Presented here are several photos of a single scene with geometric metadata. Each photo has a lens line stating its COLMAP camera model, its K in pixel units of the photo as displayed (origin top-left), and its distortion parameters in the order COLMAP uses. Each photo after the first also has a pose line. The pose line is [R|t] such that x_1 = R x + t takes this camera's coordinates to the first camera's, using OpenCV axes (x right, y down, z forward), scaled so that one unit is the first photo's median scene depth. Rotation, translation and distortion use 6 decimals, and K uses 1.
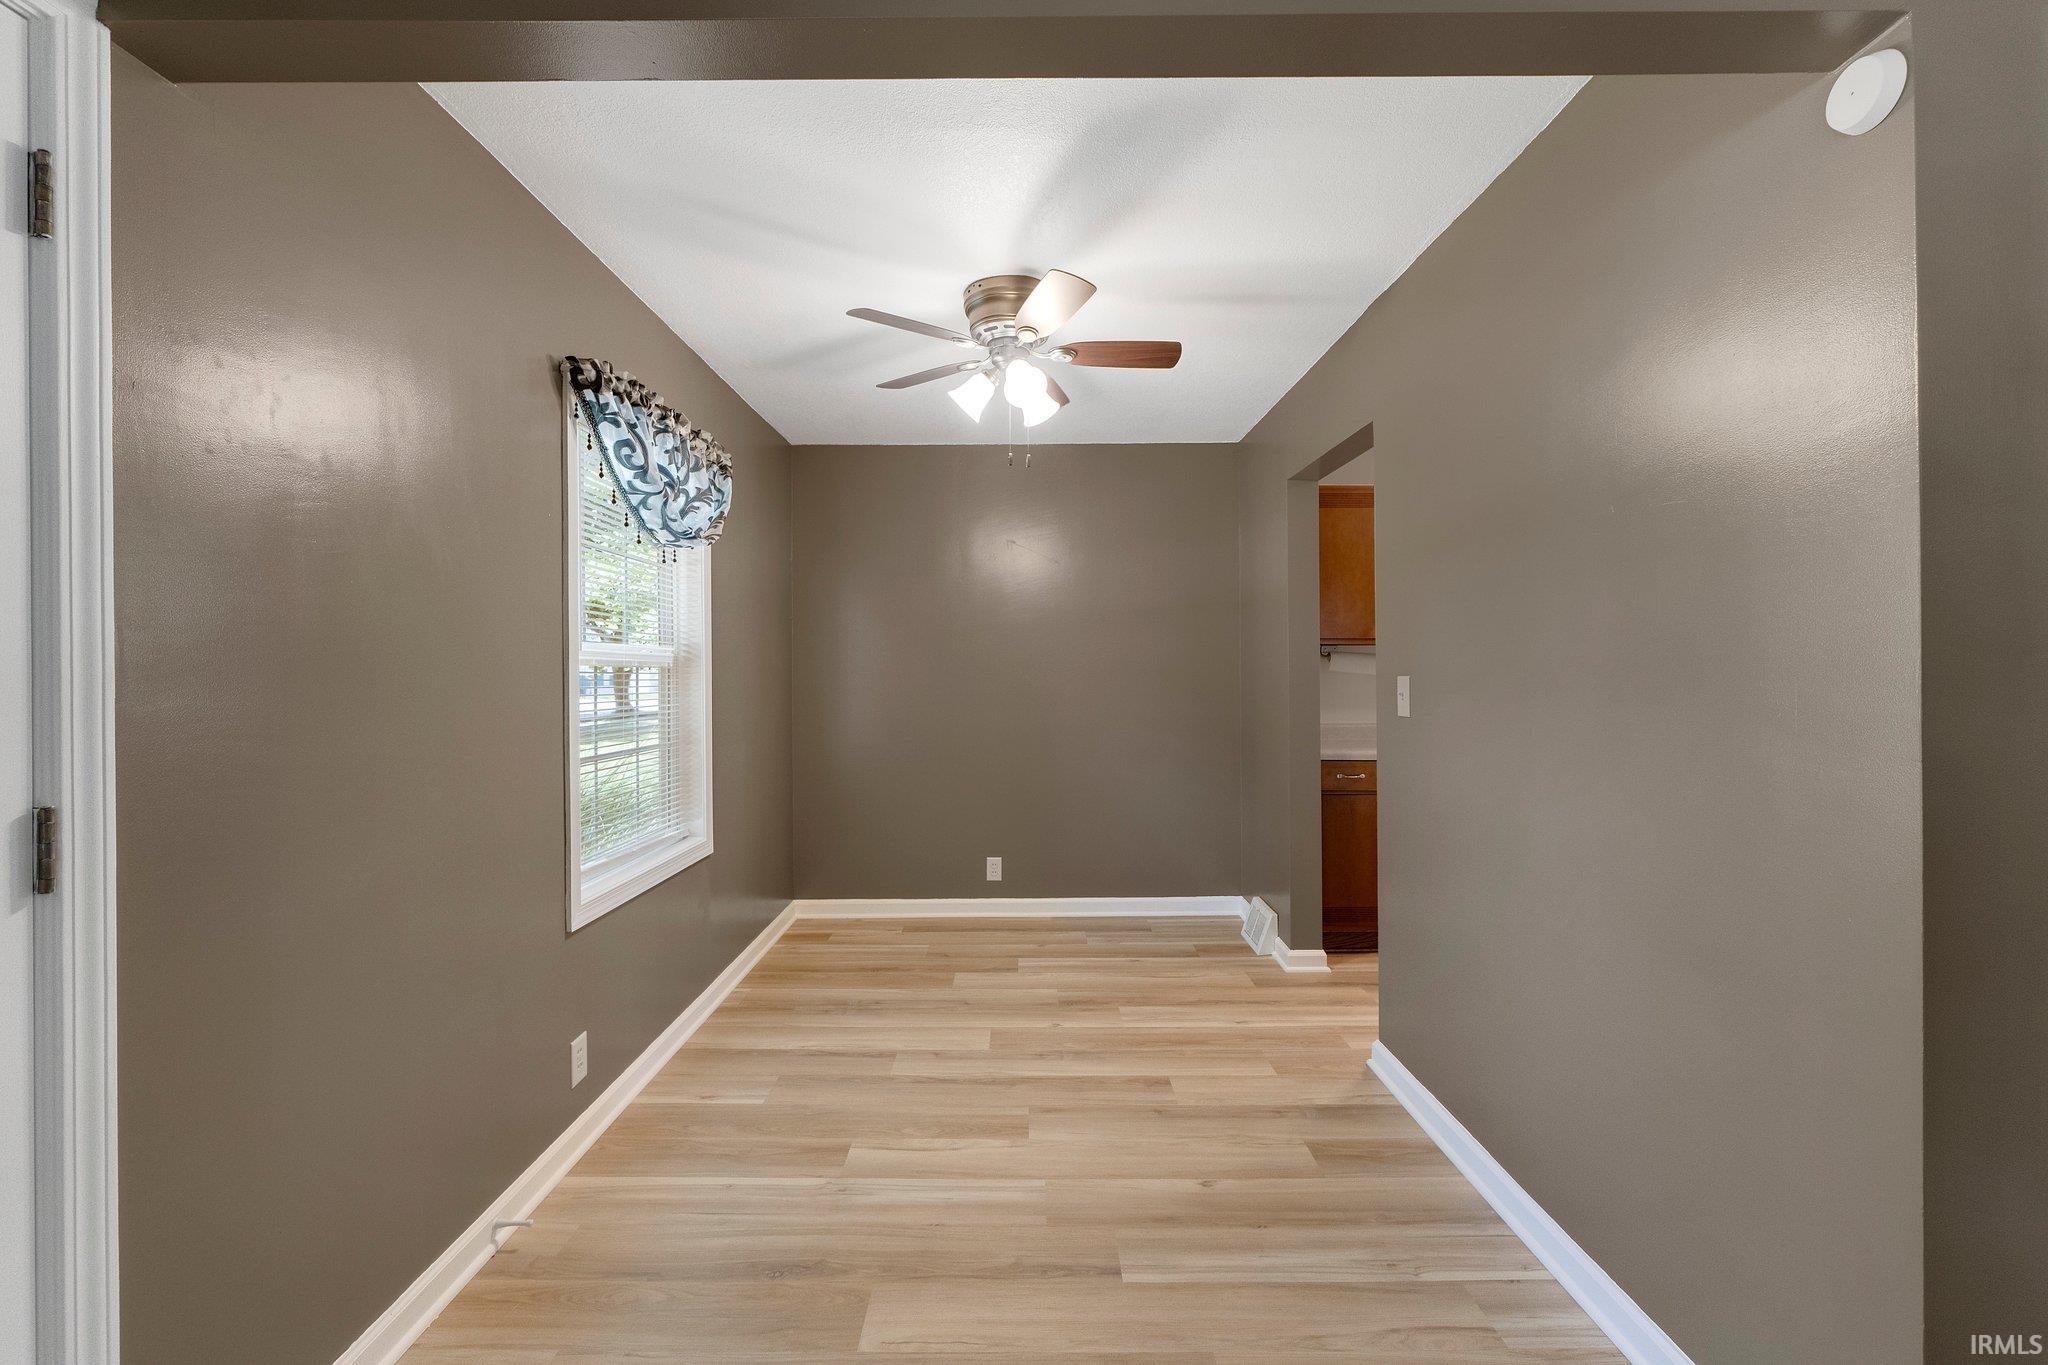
lens RADIAL K [[850.8, 0, 1029.9], [0, 850.8, 657.6], [0, 0, 1]] dist [-0.008405, 0.000343]
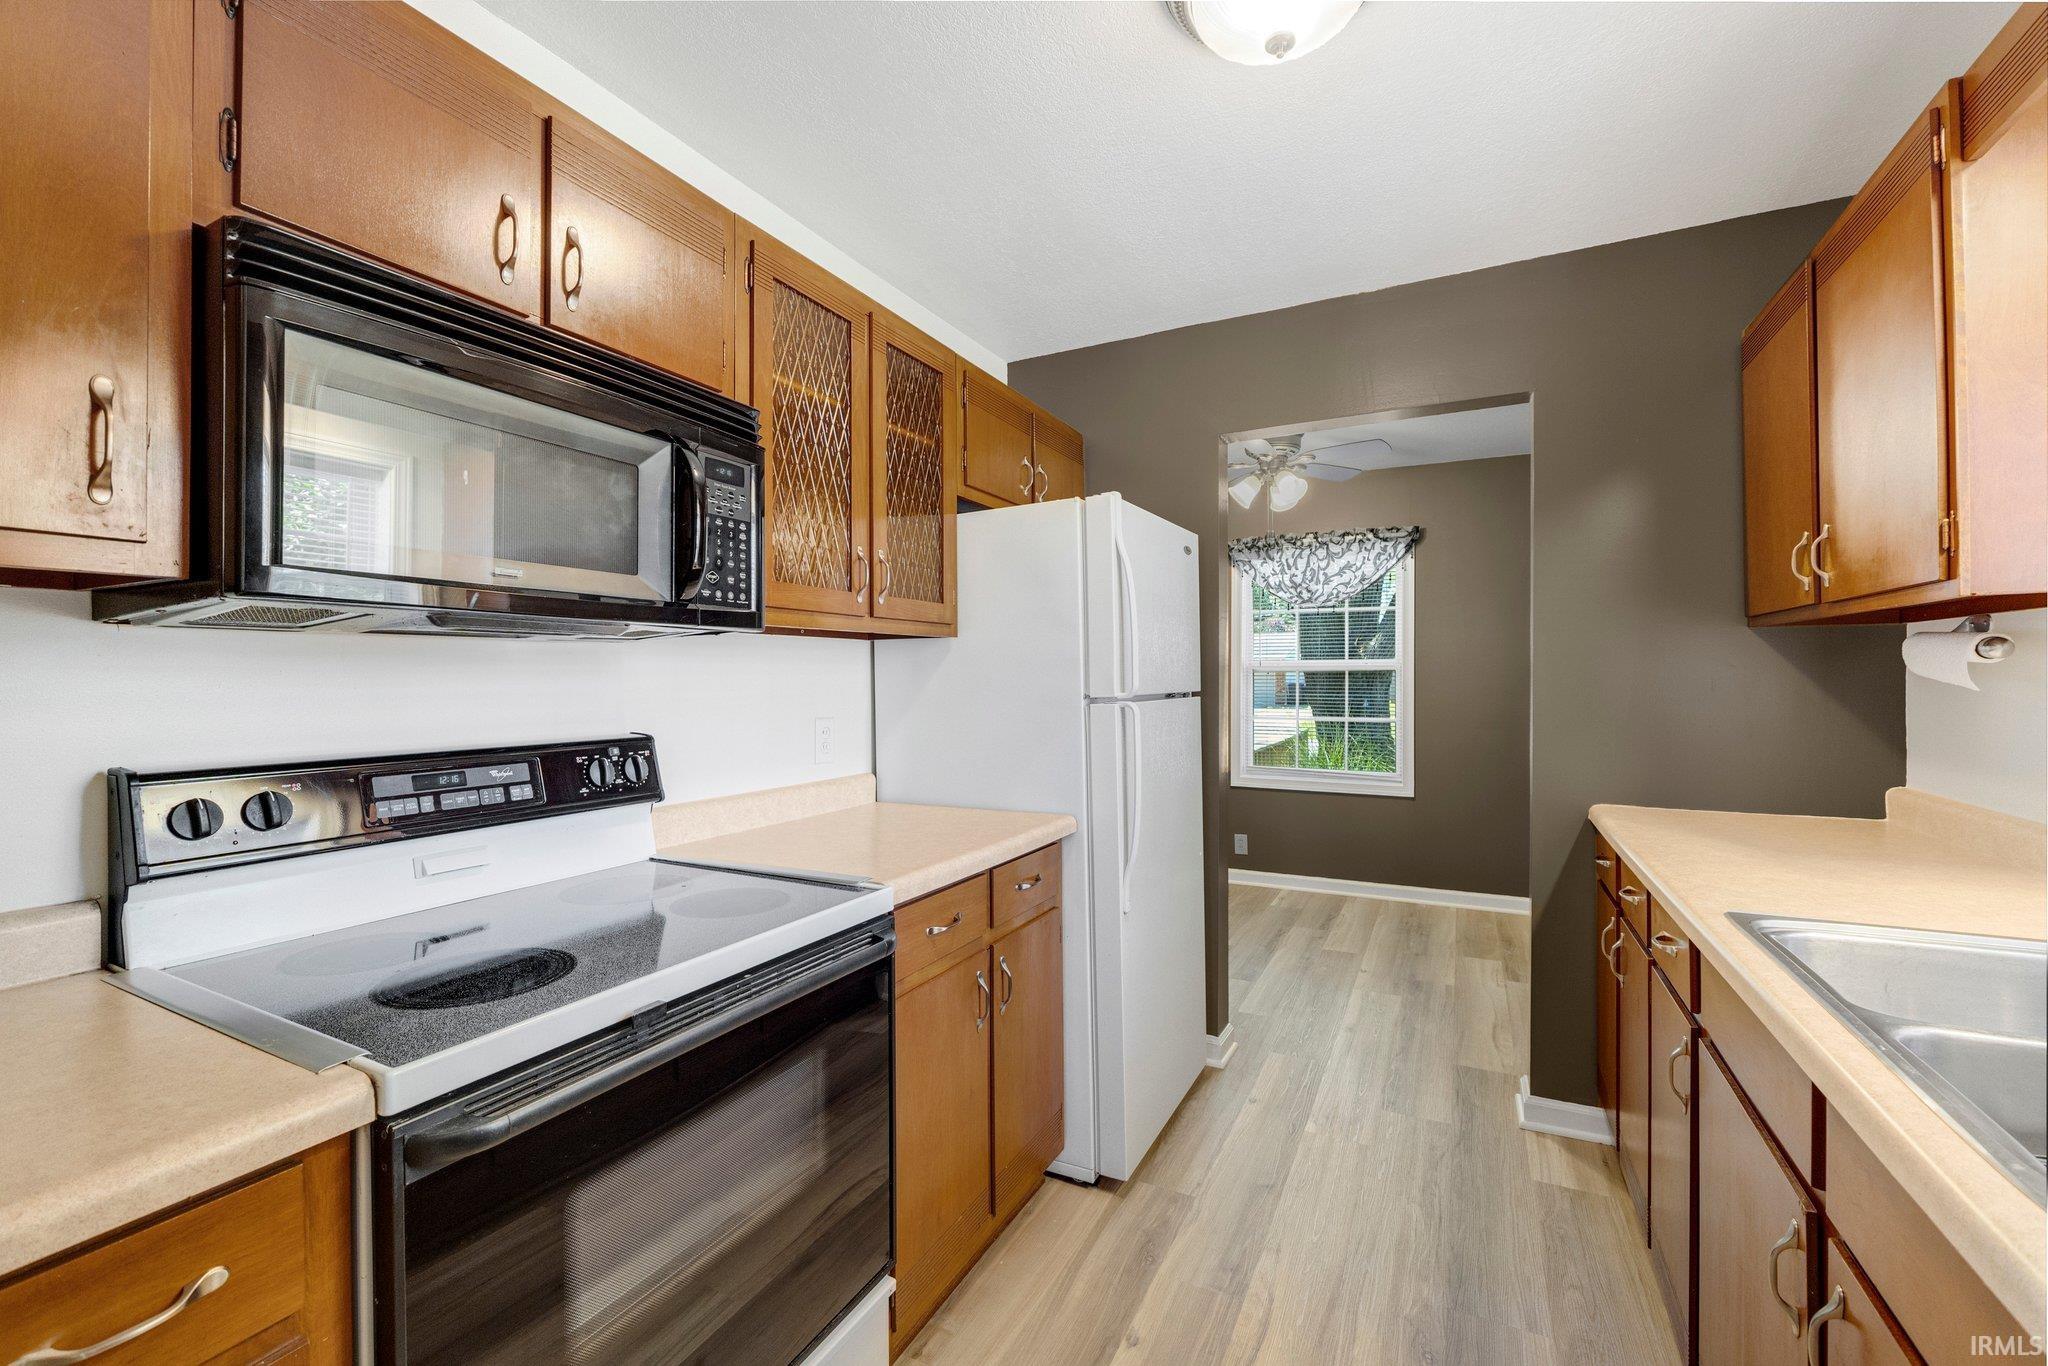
lens RADIAL K [[860.5, 0, 1014.7], [0, 860.5, 680.6], [0, 0, 1]] dist [-0.010950, -0.000071]
pose [[-0.467277, 0.009845, -0.884056, 1.502593], [0.017018, 0.999853, 0.002139, 0.012856], [0.883947, -0.014046, -0.467376, 1.284926]]
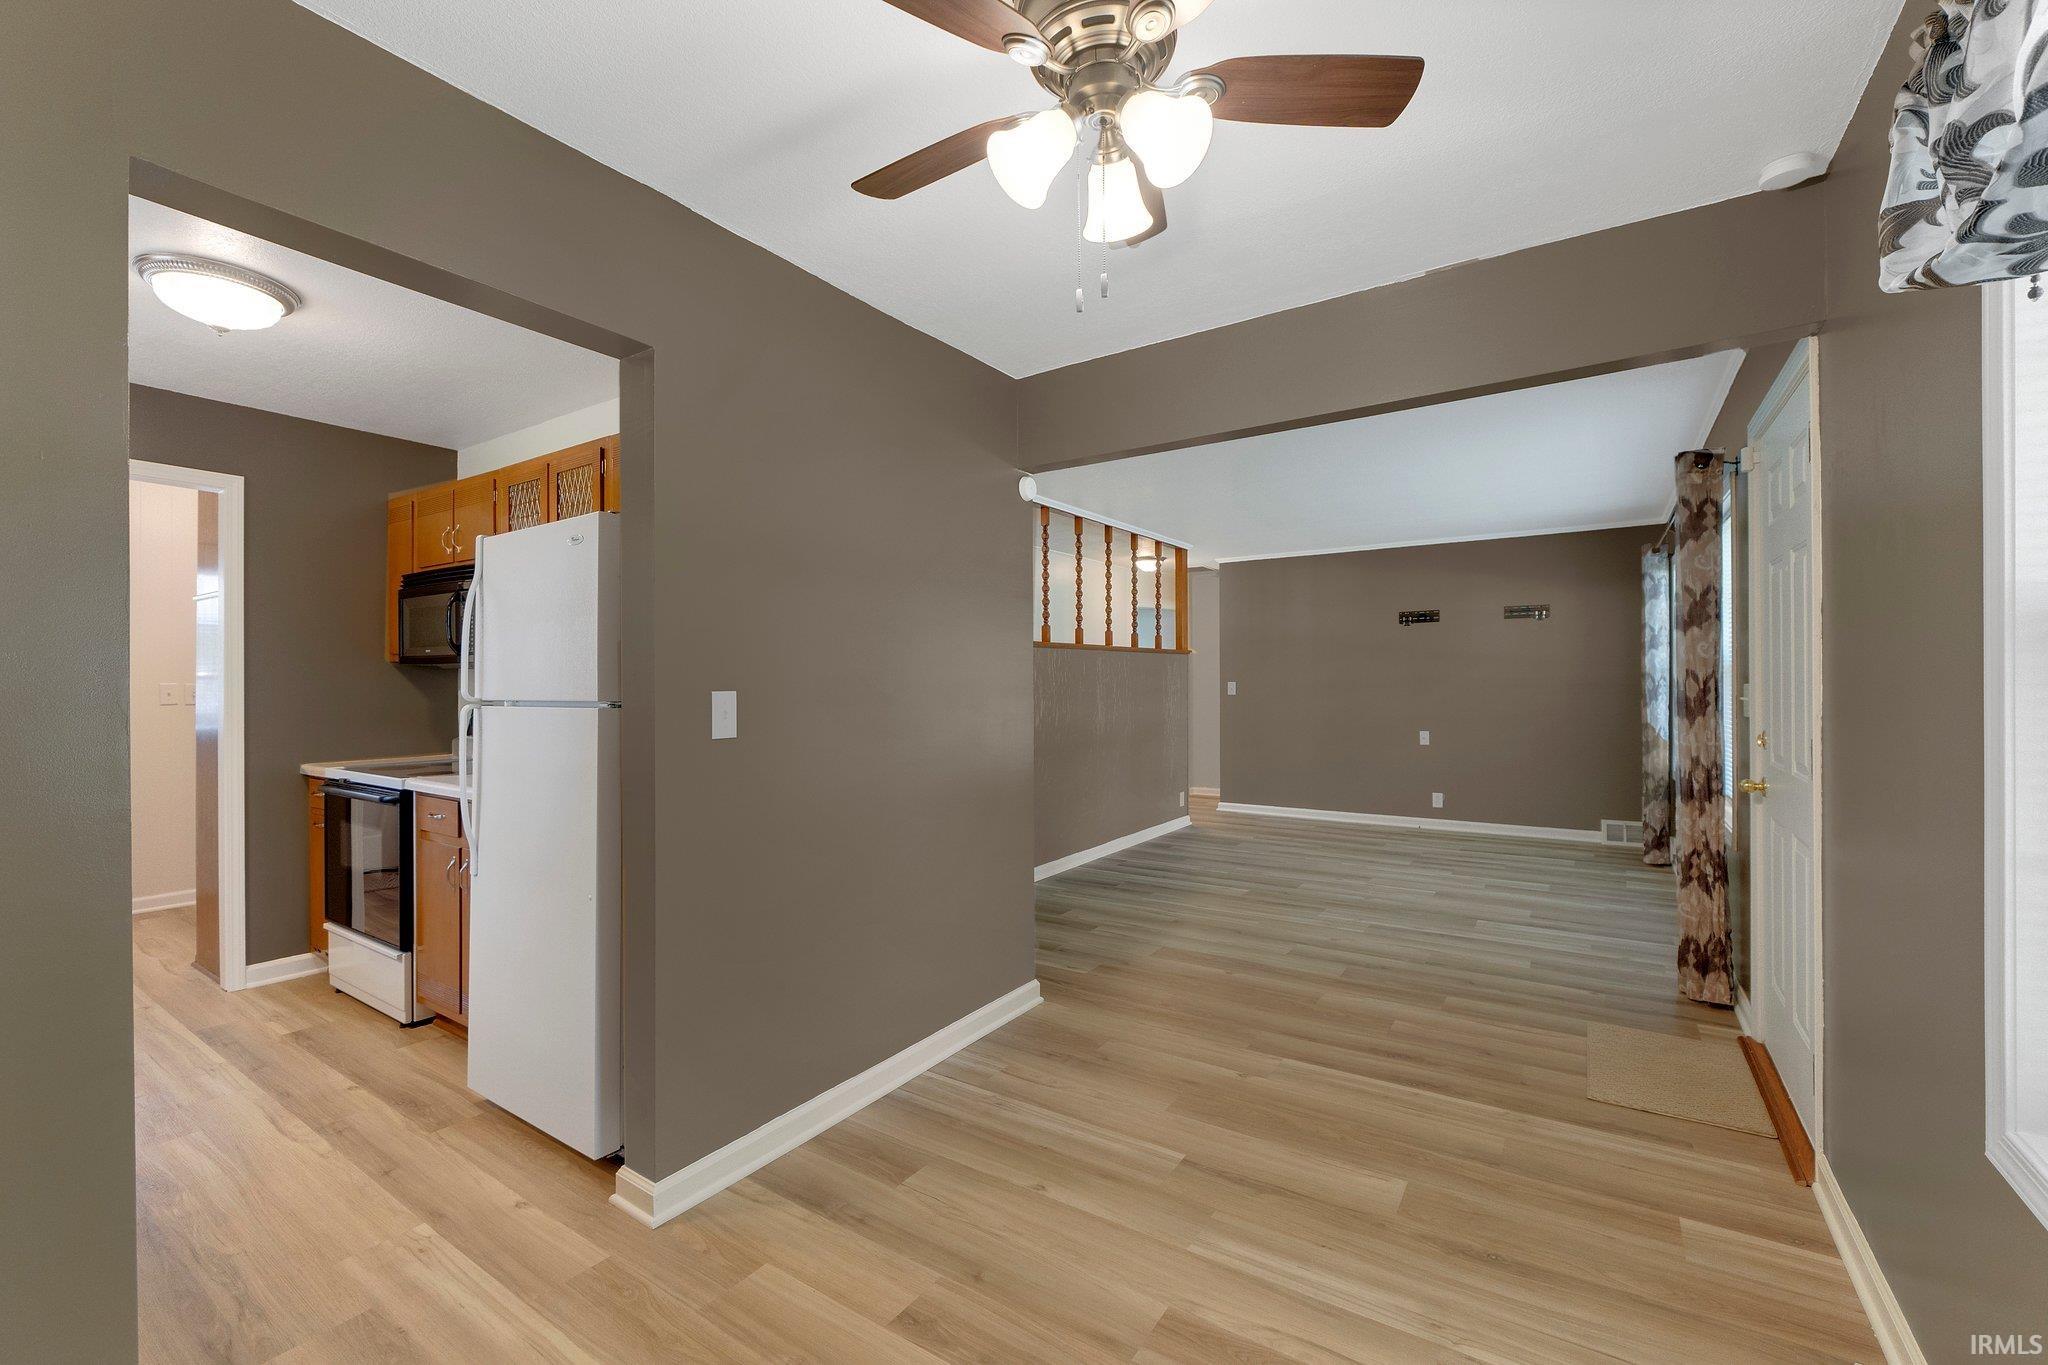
lens RADIAL K [[860.5, 0, 1006.2], [0, 860.5, 687.2], [0, 0, 1]] dist [-0.009970, 0.000297]
pose [[-0.820978, 0.006623, 0.570921, -0.270913], [-0.000635, 0.999922, -0.012512, 0.028122], [-0.570960, -0.010634, -0.820909, 1.456343]]
